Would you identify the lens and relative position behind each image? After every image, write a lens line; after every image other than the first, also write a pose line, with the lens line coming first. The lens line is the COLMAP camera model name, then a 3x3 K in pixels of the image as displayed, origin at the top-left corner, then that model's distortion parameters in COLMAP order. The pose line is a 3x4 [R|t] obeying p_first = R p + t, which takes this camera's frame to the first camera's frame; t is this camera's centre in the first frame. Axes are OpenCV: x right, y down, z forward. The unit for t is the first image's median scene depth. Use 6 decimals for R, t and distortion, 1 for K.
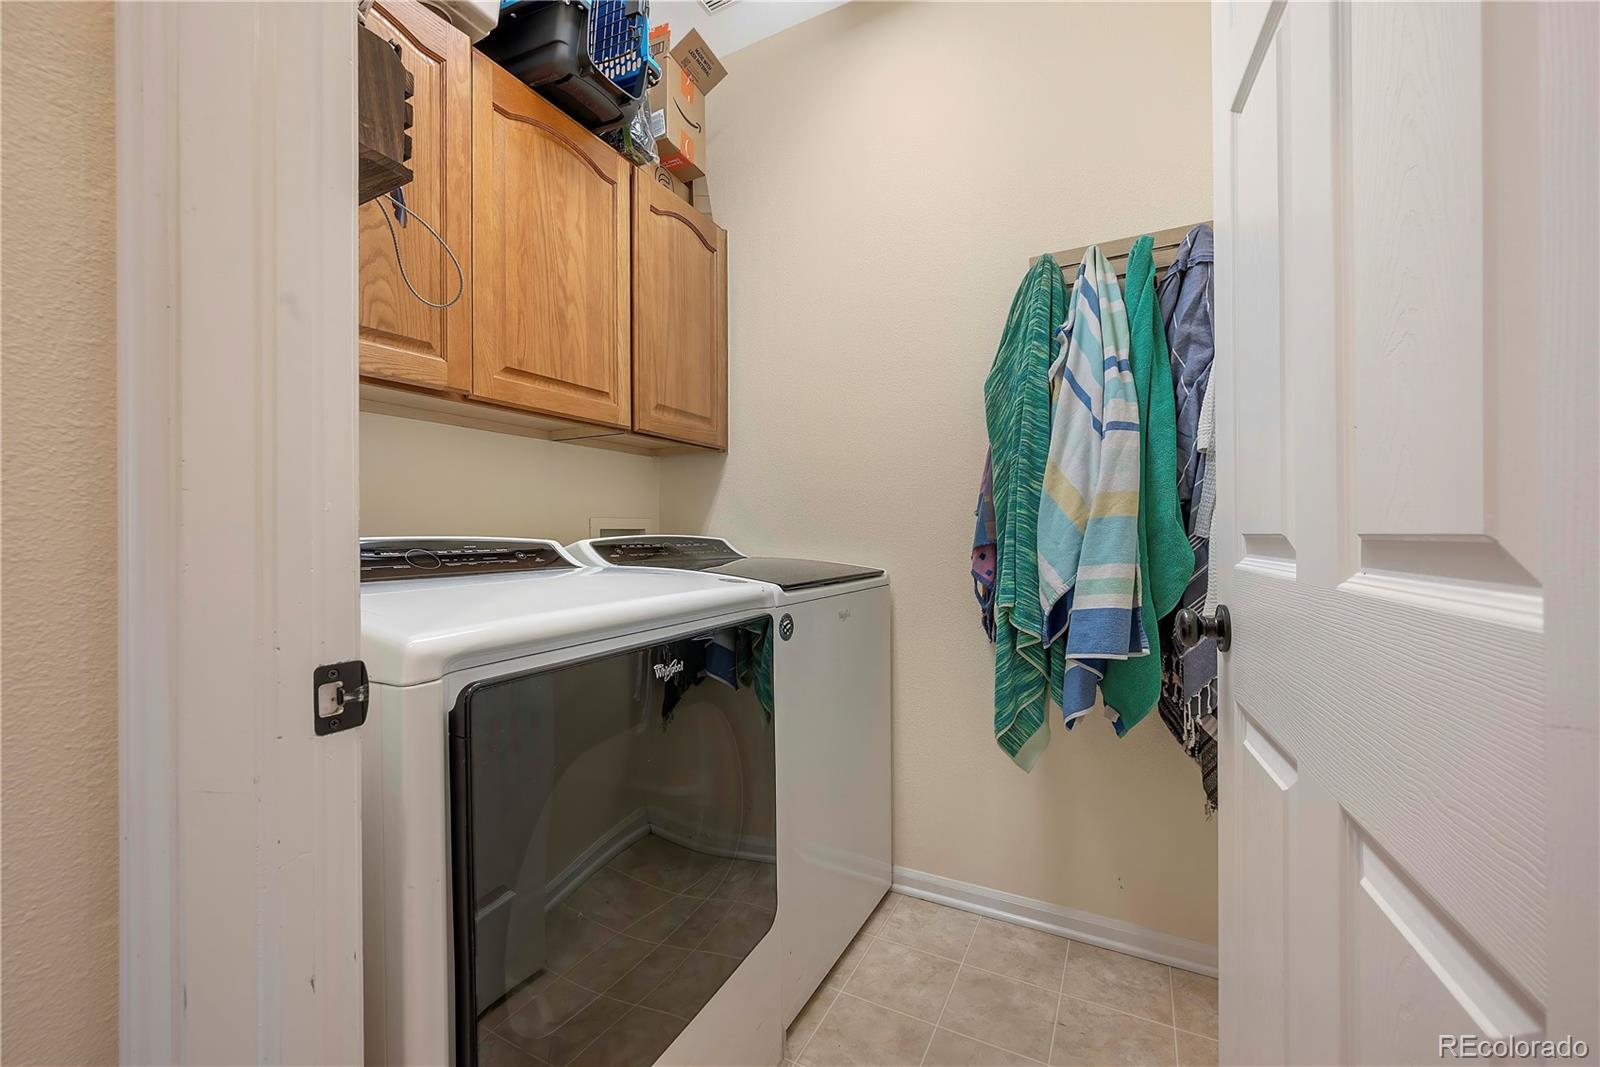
lens RADIAL K [[642.6, 0, 800.9], [0, 642.6, 539.2], [0, 0, 1]] dist [-0.002499, 0.000103]
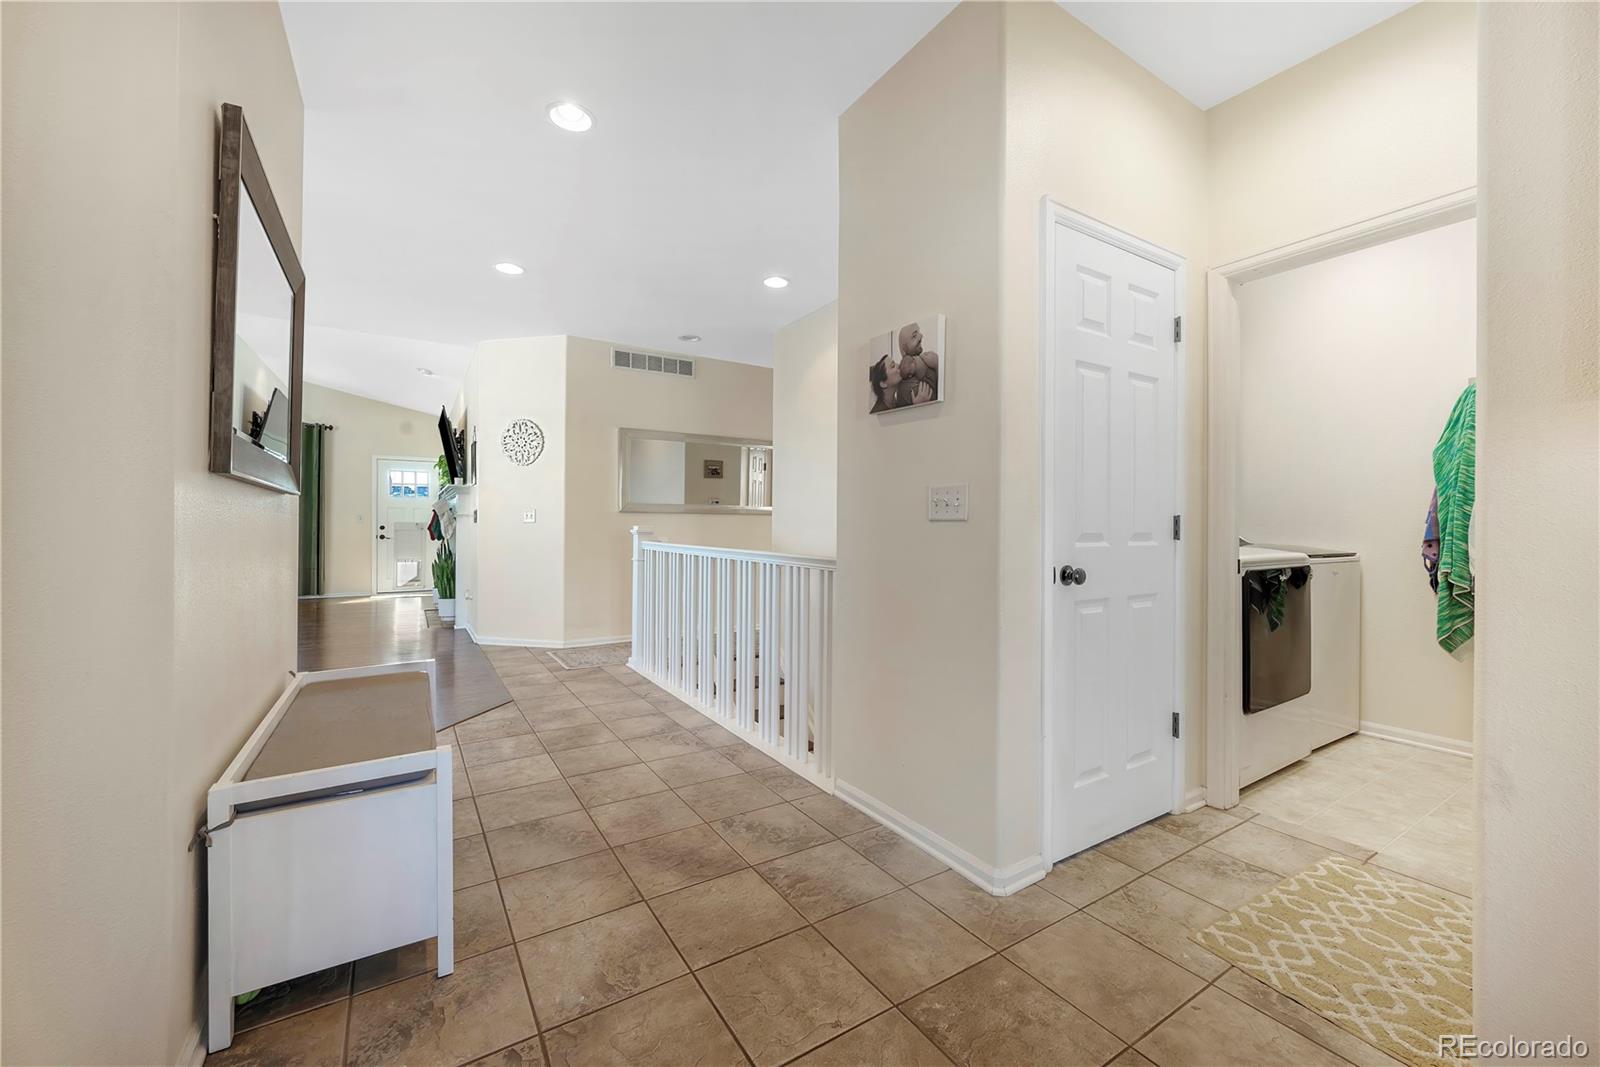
lens RADIAL K [[642.6, 0, 809.0], [0, 642.6, 533.1], [0, 0, 1]] dist [-0.002499, 0.000103]
pose [[0.872784, 0.008959, -0.488025, -0.373084], [-0.002560, 0.999902, 0.013776, -0.030008], [0.488100, -0.010774, 0.872721, -1.467073]]
